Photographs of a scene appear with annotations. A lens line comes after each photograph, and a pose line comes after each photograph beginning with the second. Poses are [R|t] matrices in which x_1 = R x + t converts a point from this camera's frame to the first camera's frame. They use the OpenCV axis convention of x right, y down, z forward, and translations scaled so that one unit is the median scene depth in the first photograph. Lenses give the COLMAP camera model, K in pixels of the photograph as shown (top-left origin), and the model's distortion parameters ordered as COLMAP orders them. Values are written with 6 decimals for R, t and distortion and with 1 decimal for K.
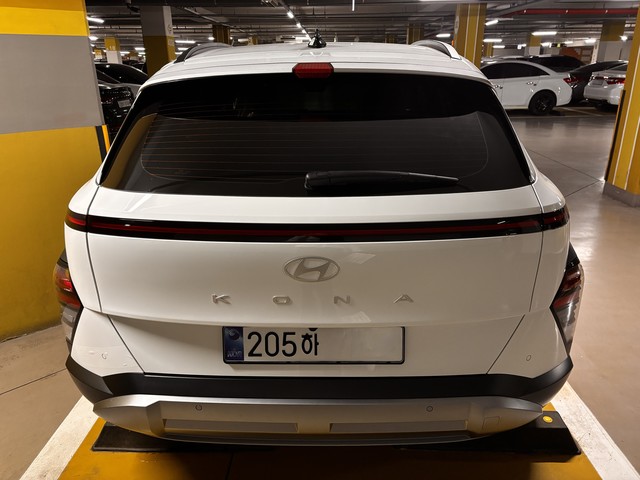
lens RADIAL K [[499.1, 0, 320.0], [0, 499.1, 240.0], [0, 0, 1]] dist [-0.003938, -0.010213]
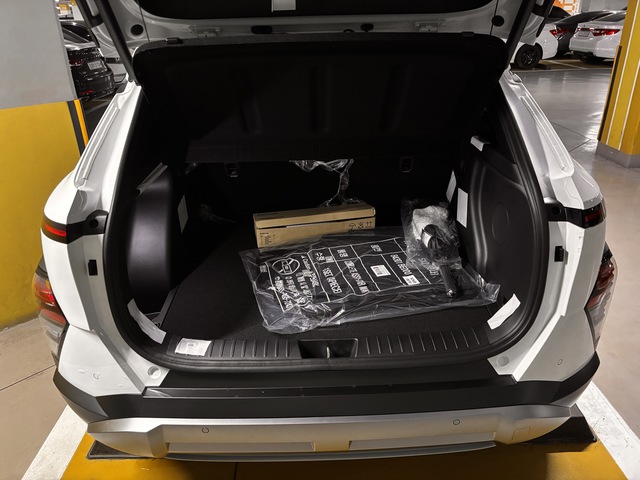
lens RADIAL K [[499.1, 0, 320.0], [0, 499.1, 240.0], [0, 0, 1]] dist [-0.003938, -0.010213]
pose [[0.998996, -0.028779, 0.034340, -0.038461], [0.025822, 0.996162, 0.083635, -0.057232], [-0.036615, -0.082664, 0.995905, 0.078984]]
